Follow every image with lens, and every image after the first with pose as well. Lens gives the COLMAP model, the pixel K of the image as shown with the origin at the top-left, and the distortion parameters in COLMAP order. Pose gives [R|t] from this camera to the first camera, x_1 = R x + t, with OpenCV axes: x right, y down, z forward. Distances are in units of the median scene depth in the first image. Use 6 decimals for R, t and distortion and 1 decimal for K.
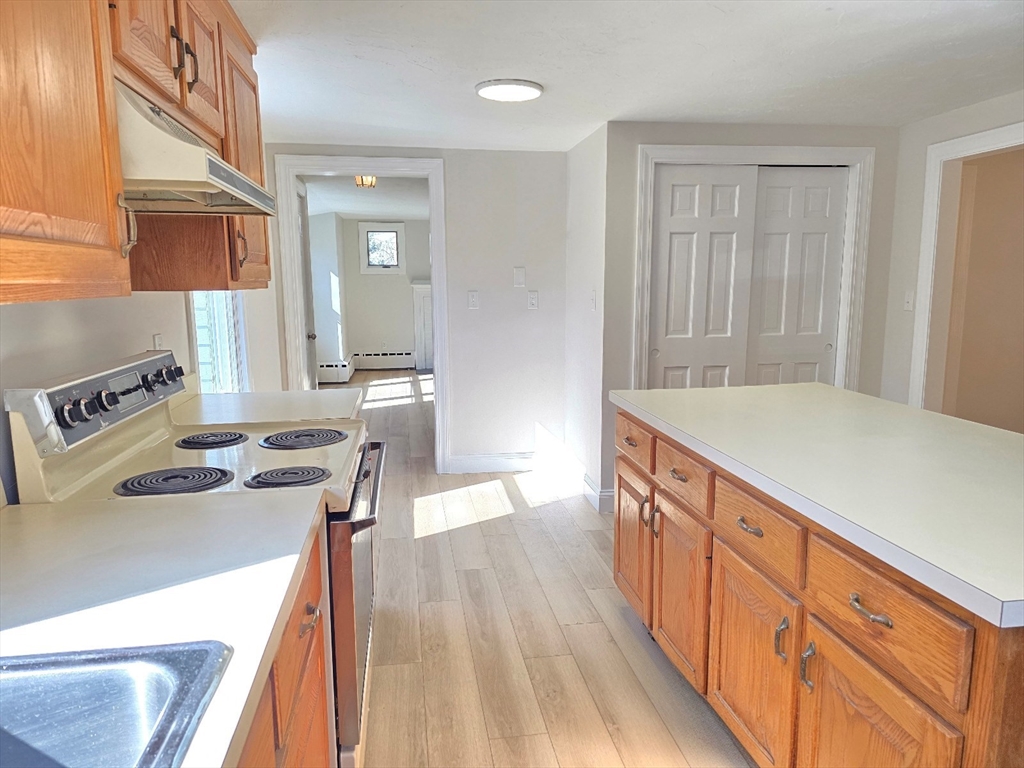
lens RADIAL K [[691.3, 0, 510.4], [0, 691.3, 380.8], [0, 0, 1]] dist [0.050847, -0.004299]
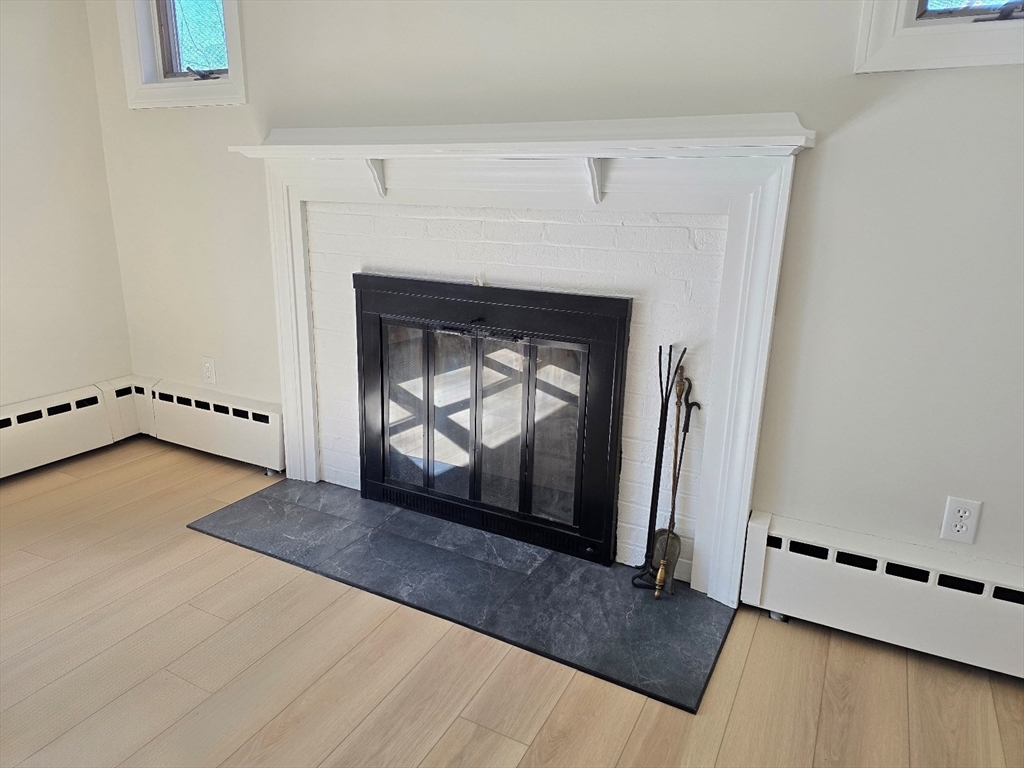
lens RADIAL K [[691.3, 0, 510.4], [0, 691.3, 380.8], [0, 0, 1]] dist [0.050847, -0.004299]
pose [[0.796908, 0.180357, -0.576549, 0.092314], [-0.108785, 0.981635, 0.156714, -0.117455], [0.594225, -0.062166, 0.801893, 0.928750]]
